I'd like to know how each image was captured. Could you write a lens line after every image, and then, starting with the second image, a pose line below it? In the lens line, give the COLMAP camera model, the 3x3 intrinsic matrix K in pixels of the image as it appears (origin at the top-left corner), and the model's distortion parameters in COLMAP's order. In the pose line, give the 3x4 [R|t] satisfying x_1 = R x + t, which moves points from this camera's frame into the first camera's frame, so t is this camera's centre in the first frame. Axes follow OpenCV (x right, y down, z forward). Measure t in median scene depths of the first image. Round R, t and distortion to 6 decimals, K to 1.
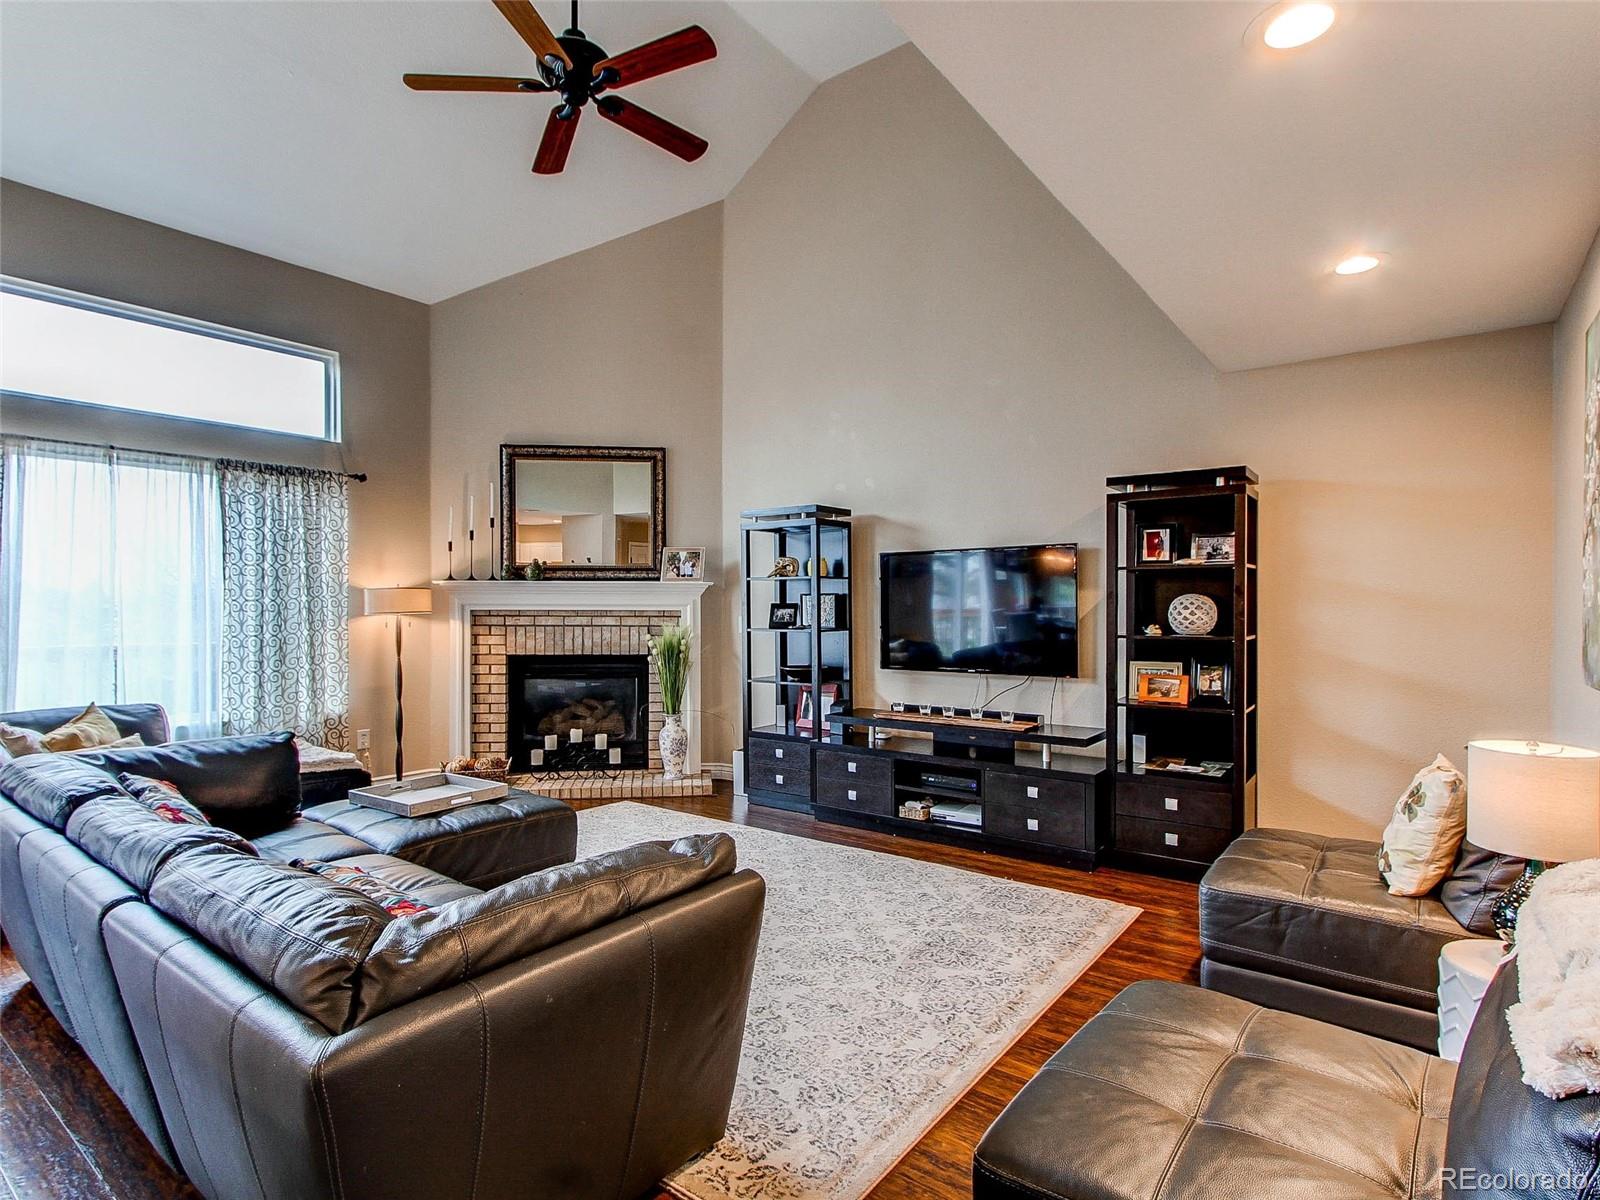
lens RADIAL K [[844.1, 0, 784.2], [0, 844.1, 608.9], [0, 0, 1]] dist [-0.003417, 0.002991]
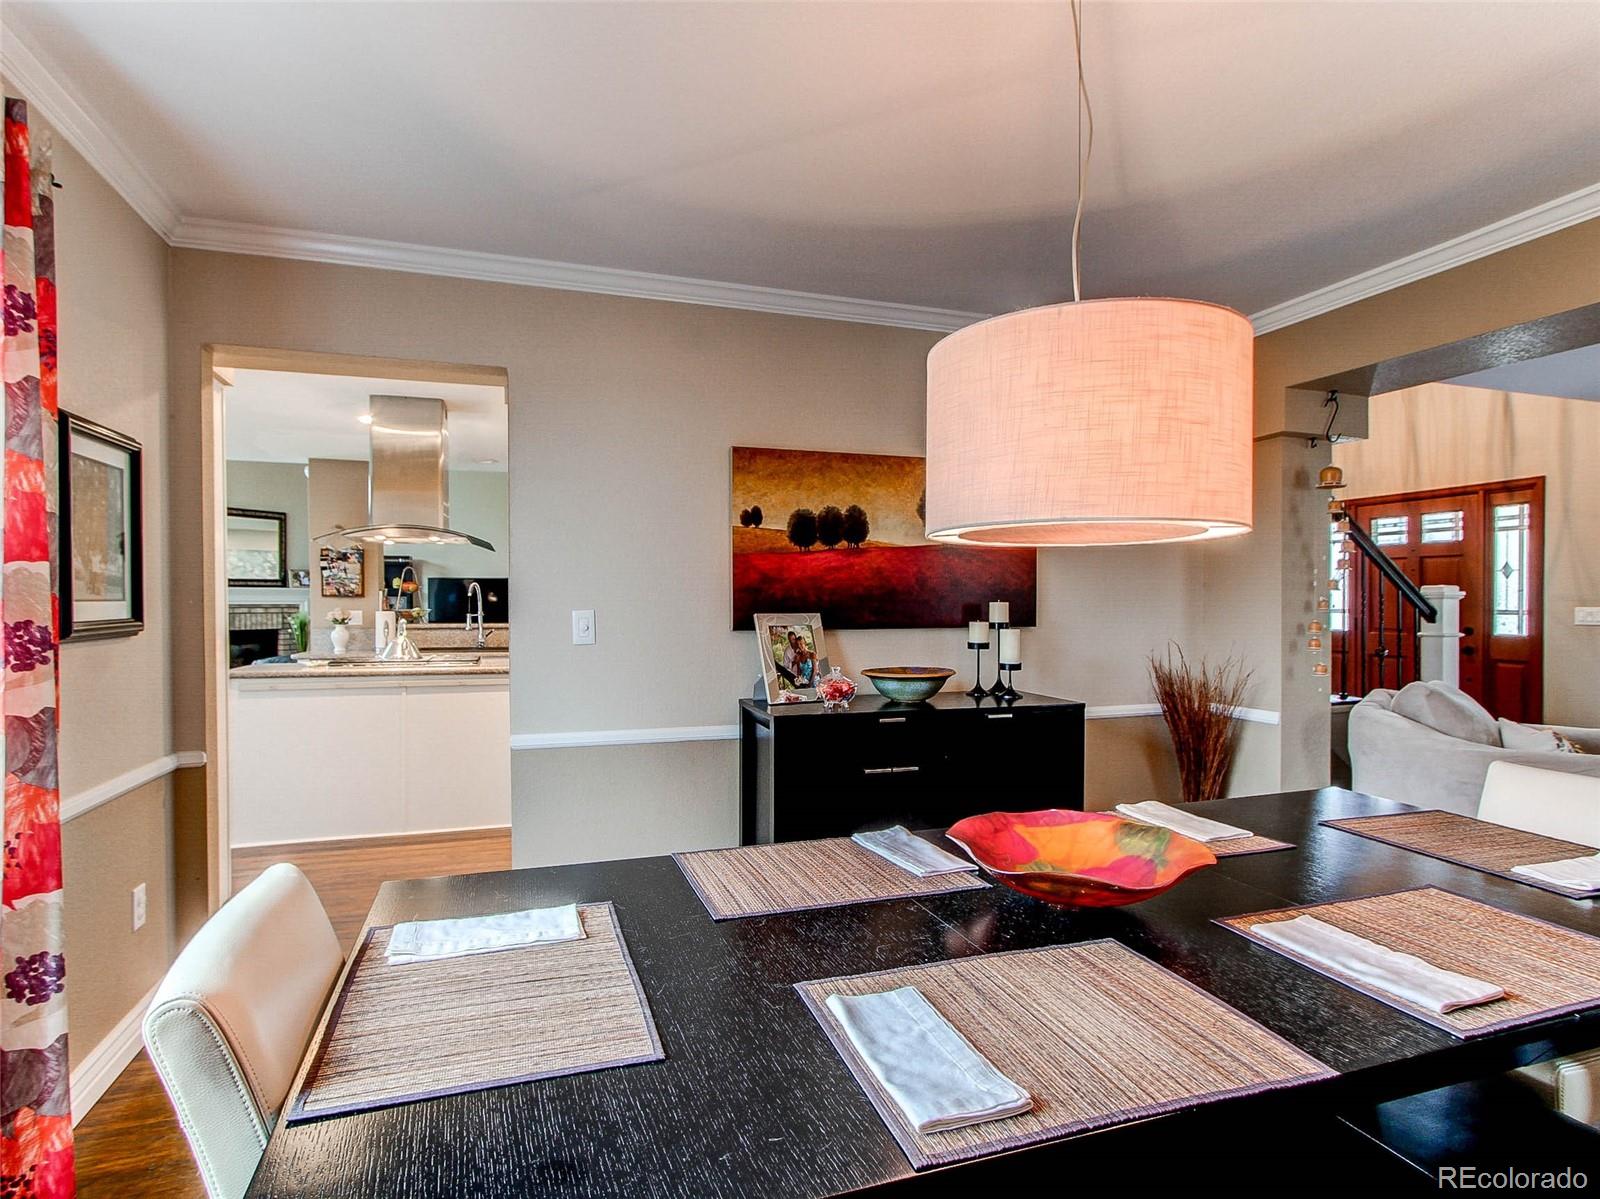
lens RADIAL K [[844.1, 0, 795.2], [0, 844.1, 612.7], [0, 0, 1]] dist [-0.003417, 0.002991]
pose [[0.560102, -0.009751, 0.828367, -1.049643], [0.003031, 0.999948, 0.009721, 0.005551], [-0.828418, -0.002934, 0.560102, -0.911696]]
